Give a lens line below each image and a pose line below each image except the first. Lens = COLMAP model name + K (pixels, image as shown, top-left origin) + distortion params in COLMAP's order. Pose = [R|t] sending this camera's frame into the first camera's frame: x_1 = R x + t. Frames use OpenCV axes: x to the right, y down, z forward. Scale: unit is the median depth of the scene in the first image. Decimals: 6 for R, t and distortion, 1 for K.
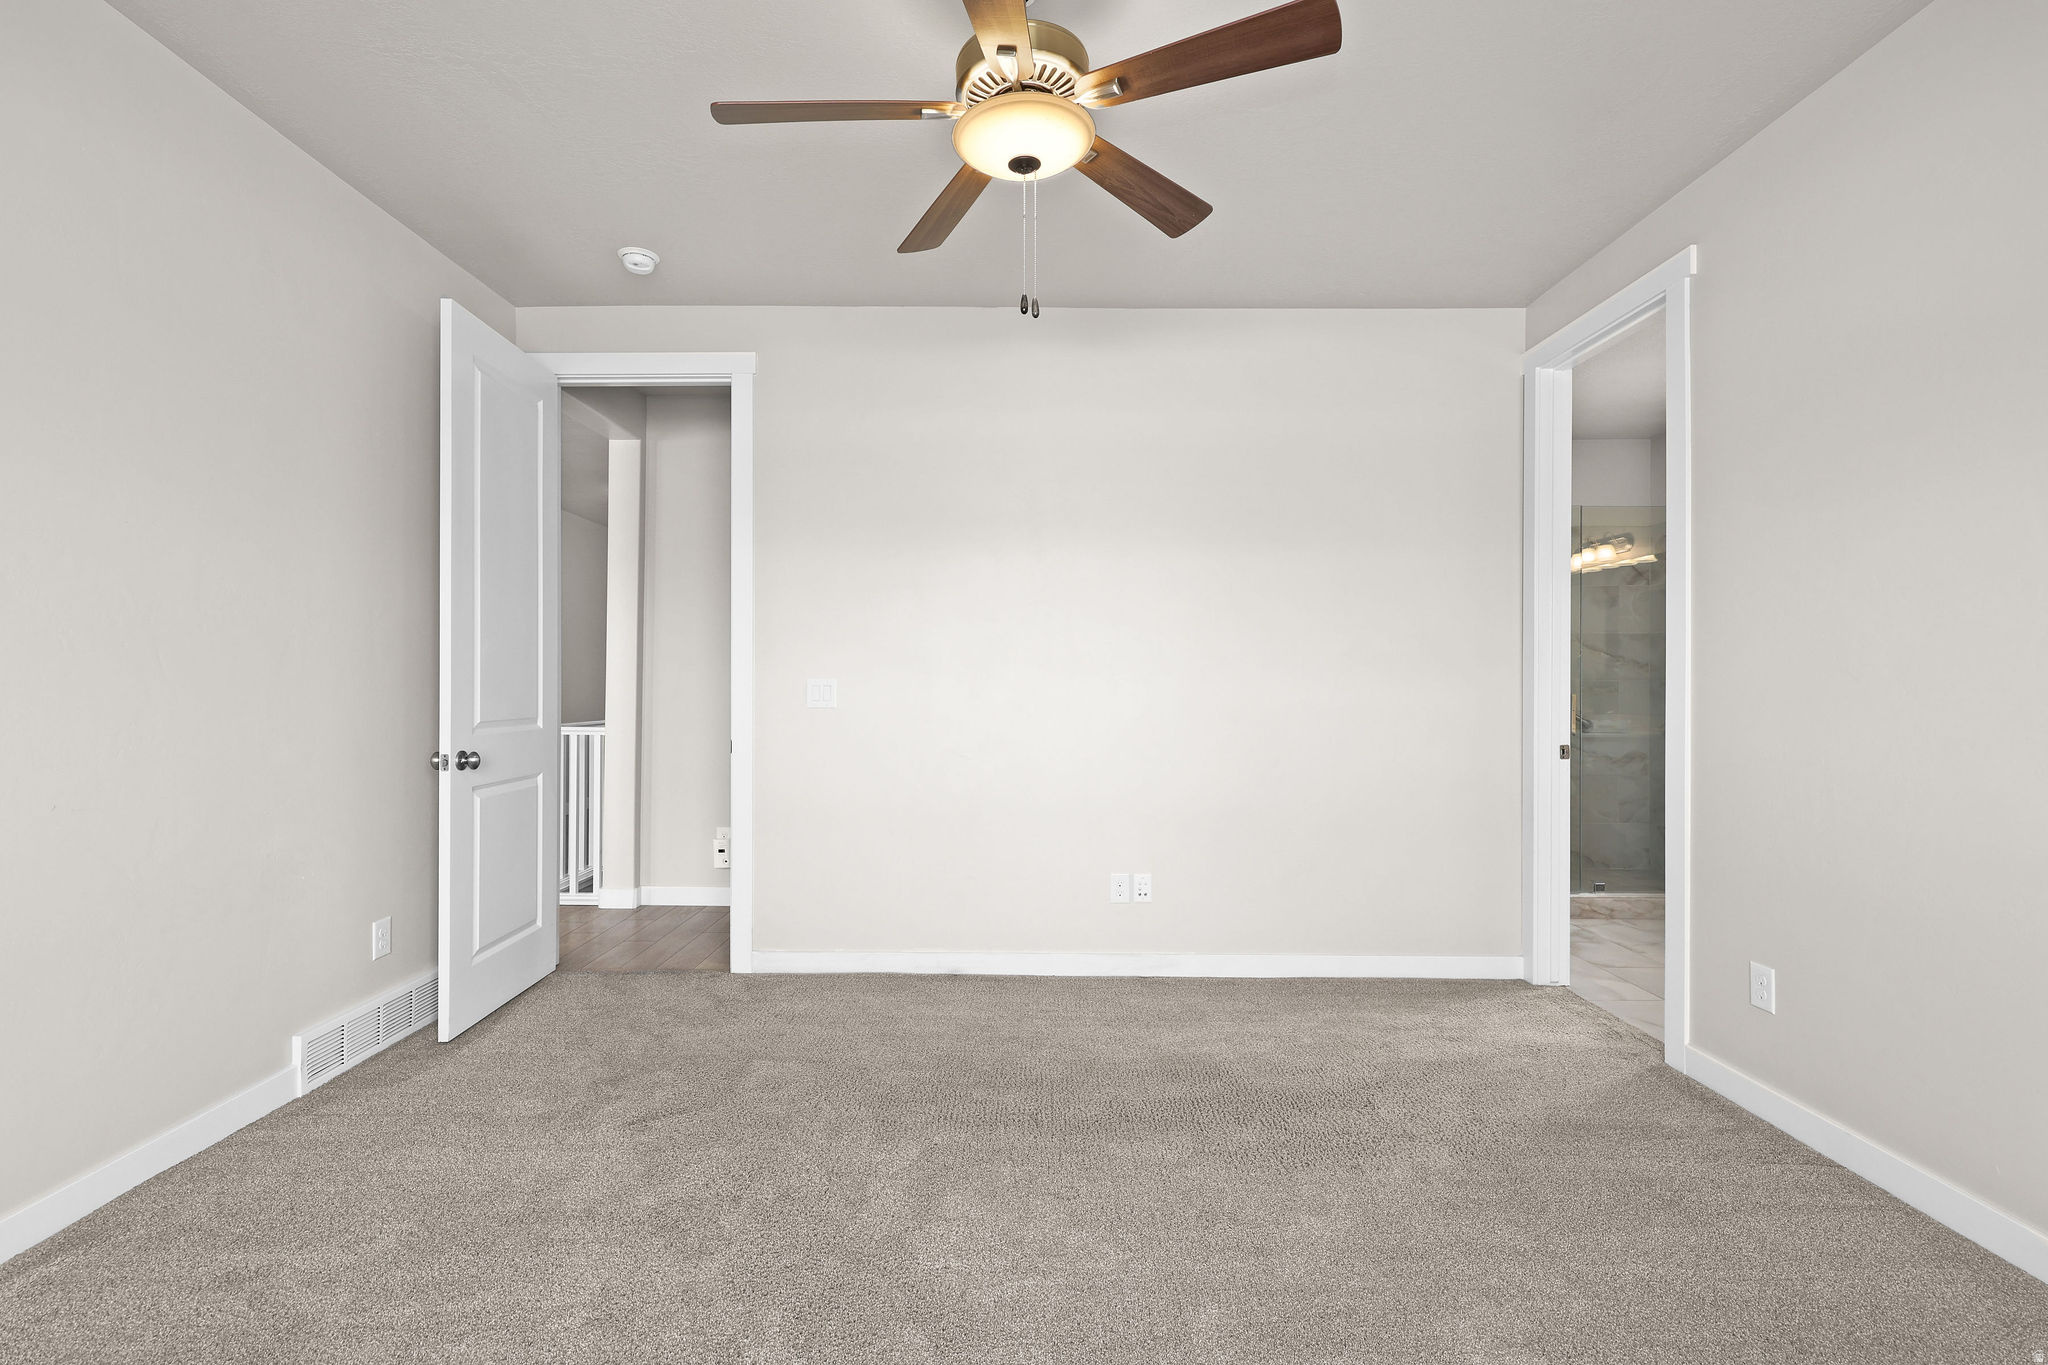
lens RADIAL K [[922.2, 0, 1016.5], [0, 922.2, 674.7], [0, 0, 1]] dist [-0.000511, 0.001636]
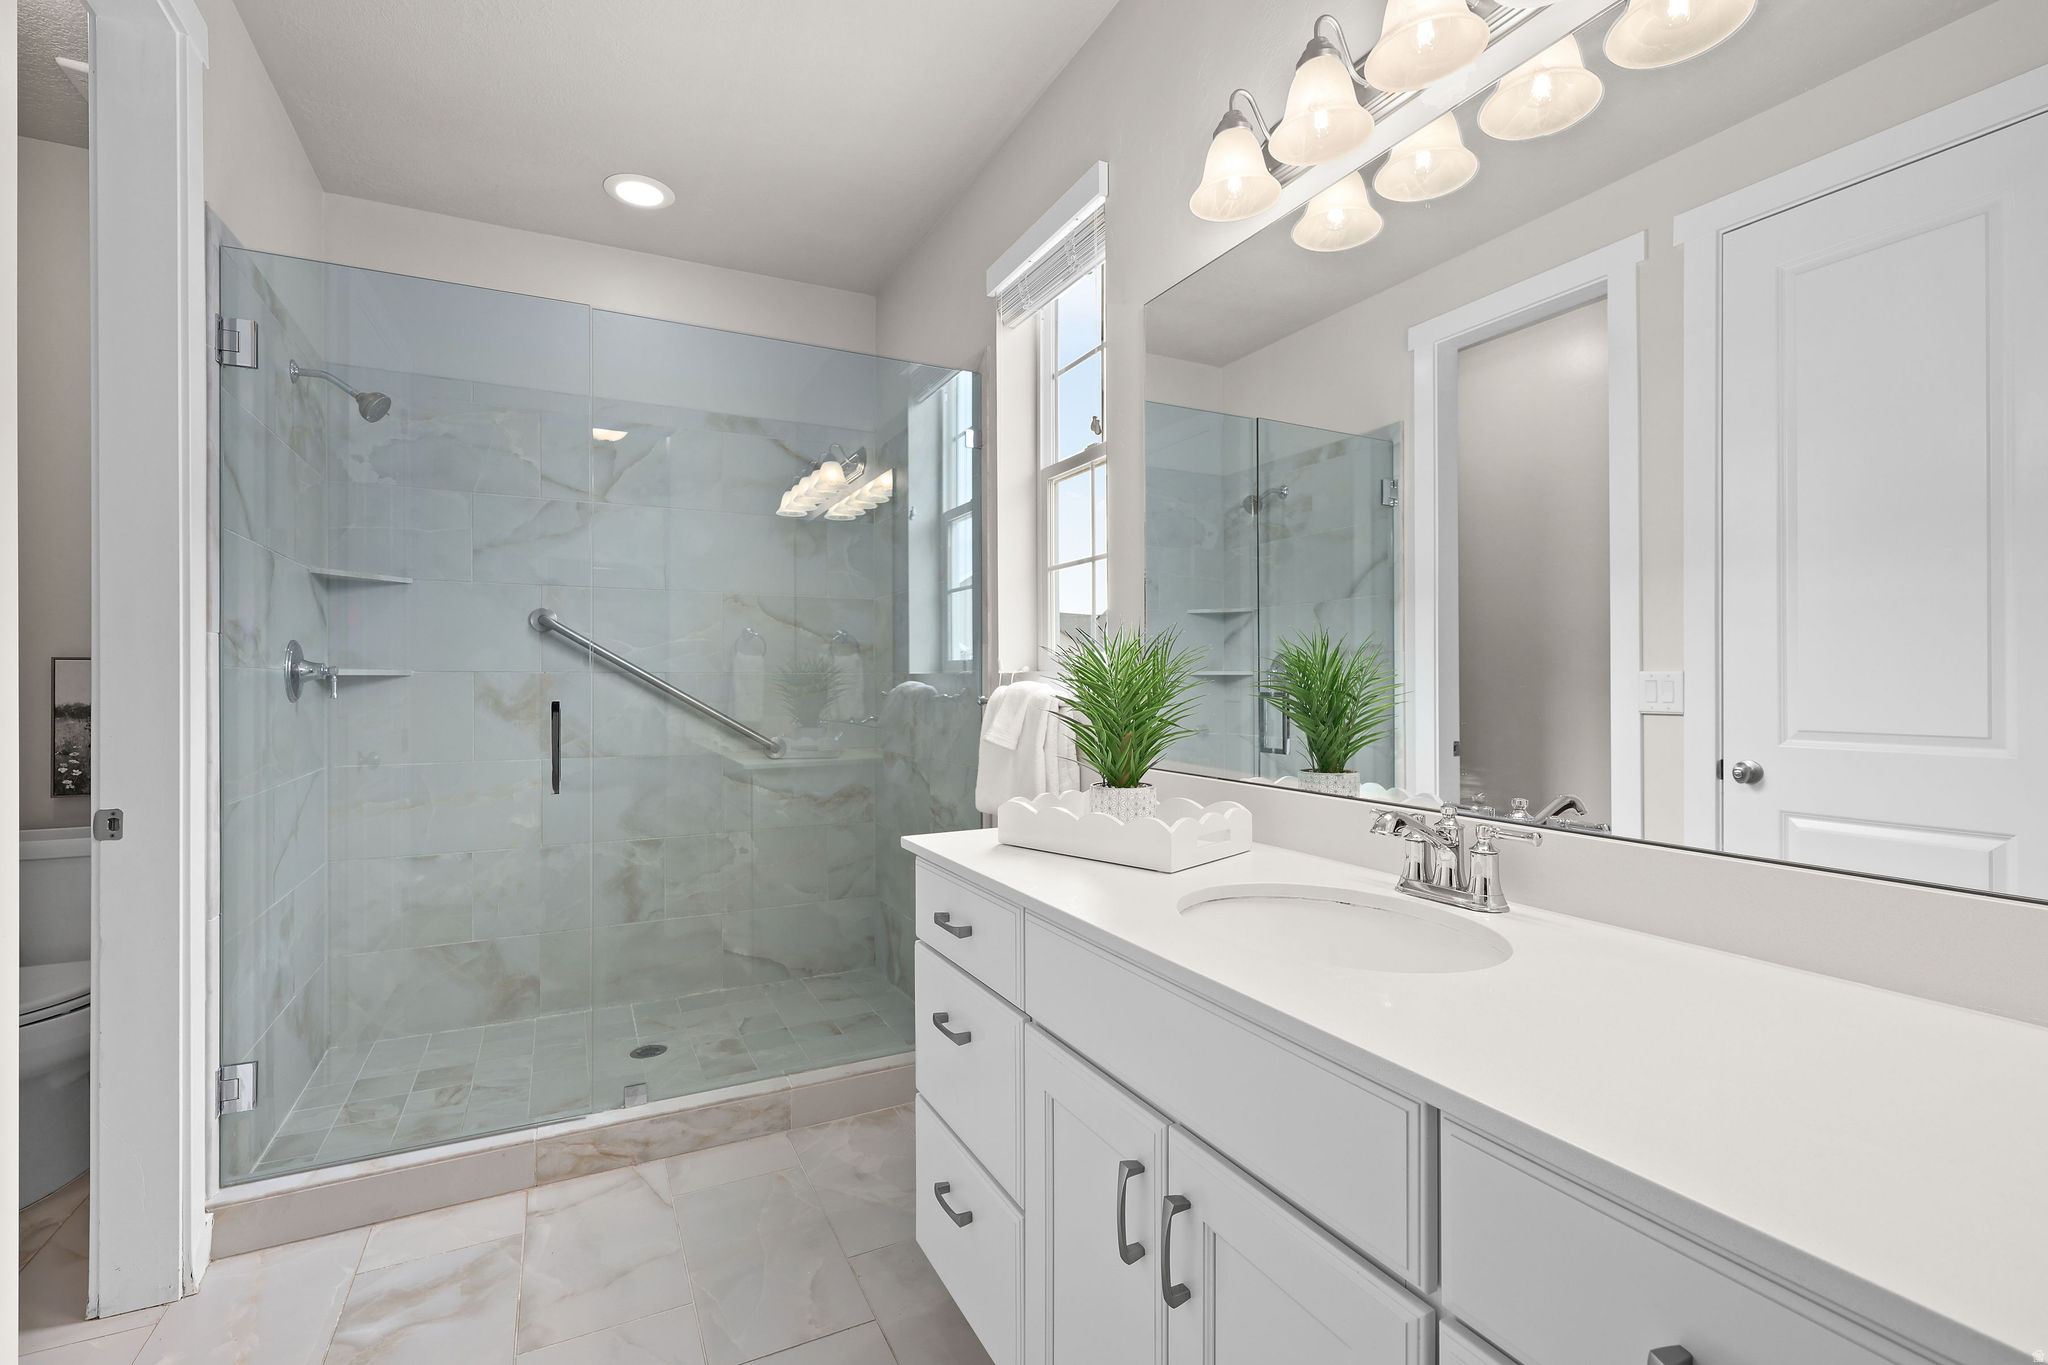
lens RADIAL K [[922.2, 0, 1025.7], [0, 922.2, 667.4], [0, 0, 1]] dist [-0.000511, 0.001636]
pose [[0.891970, -0.006035, 0.452055, 0.490842], [0.005299, 0.999982, 0.002895, 0.000755], [-0.452064, -0.000187, 0.891985, 0.380489]]
